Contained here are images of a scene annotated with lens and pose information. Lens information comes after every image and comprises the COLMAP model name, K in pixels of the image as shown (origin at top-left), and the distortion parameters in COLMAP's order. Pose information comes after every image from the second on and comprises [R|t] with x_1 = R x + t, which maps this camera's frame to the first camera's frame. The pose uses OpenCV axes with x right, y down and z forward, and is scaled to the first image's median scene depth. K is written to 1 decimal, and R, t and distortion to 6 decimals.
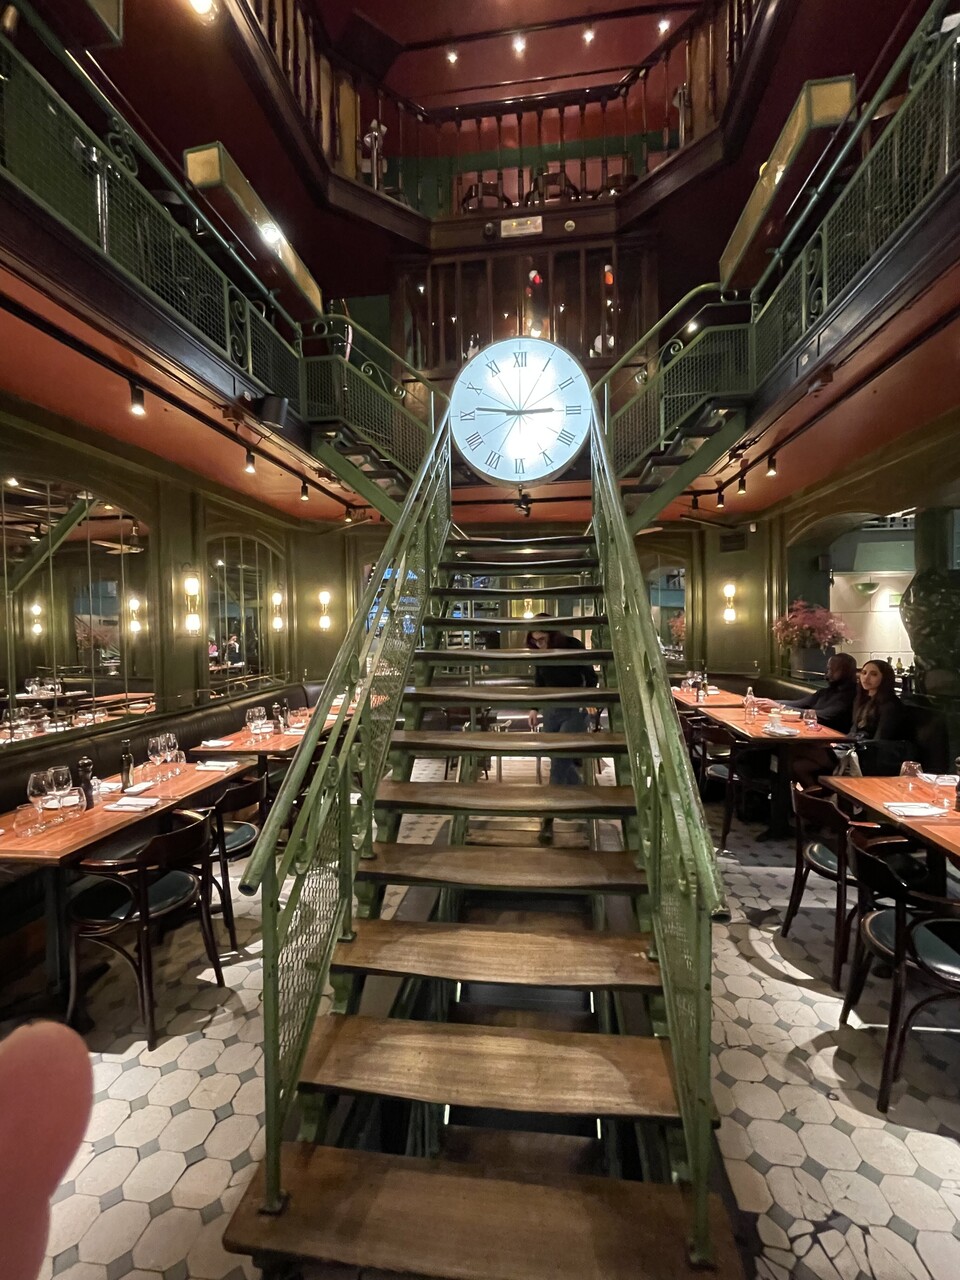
lens RADIAL K [[557.7, 0, 477.9], [0, 557.7, 638.8], [0, 0, 1]] dist [-0.000123, -0.000002]
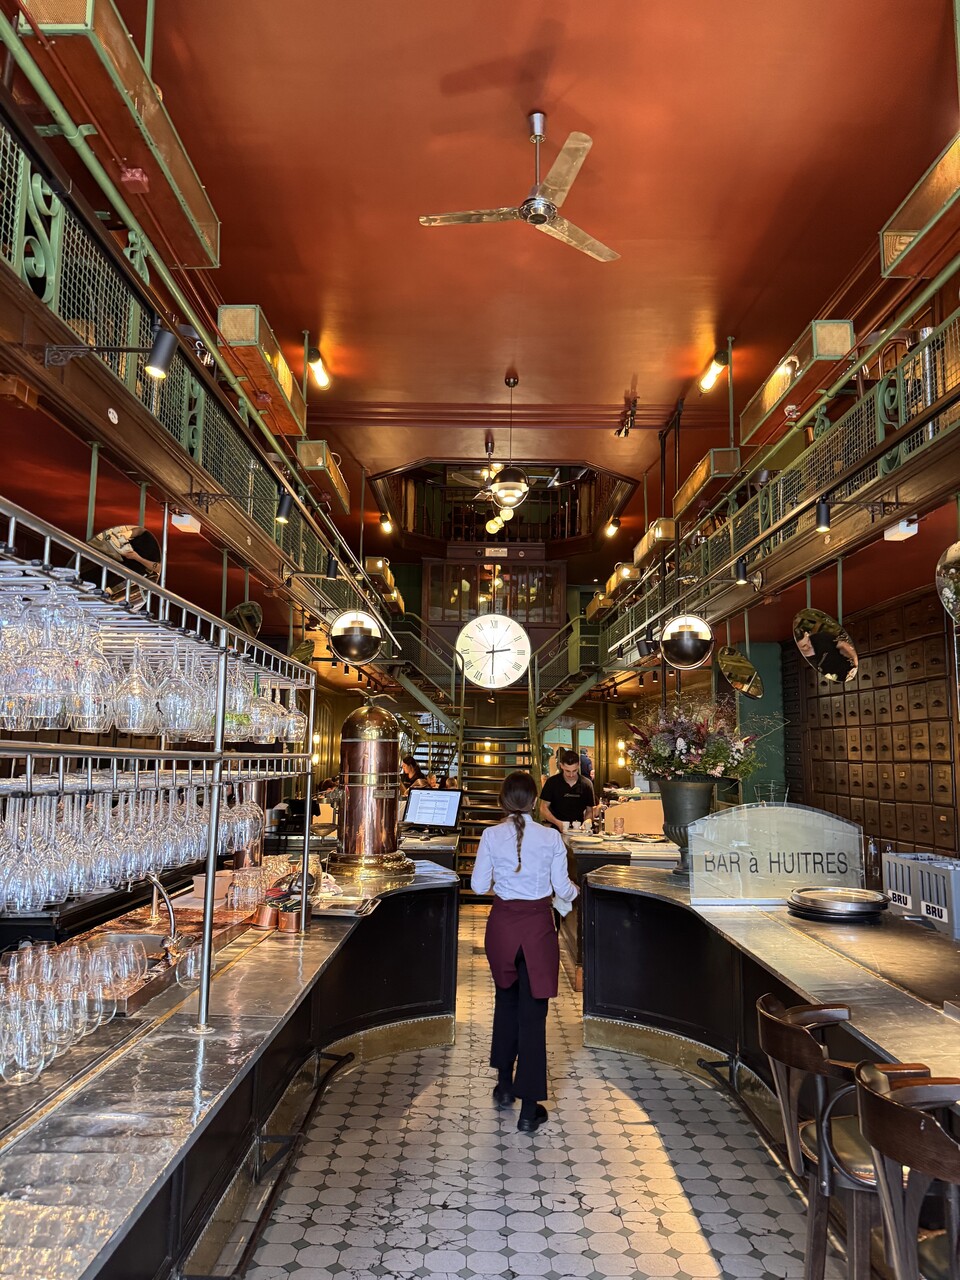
lens RADIAL K [[899.4, 0, 481.0], [0, 899.4, 641.4], [0, 0, 1]] dist [0.000330, 0.000009]
pose [[0.991523, 0.046723, 0.121240, -0.338348], [-0.027466, 0.987392, -0.155896, 0.037648], [-0.126996, 0.151244, 0.980305, -2.002982]]
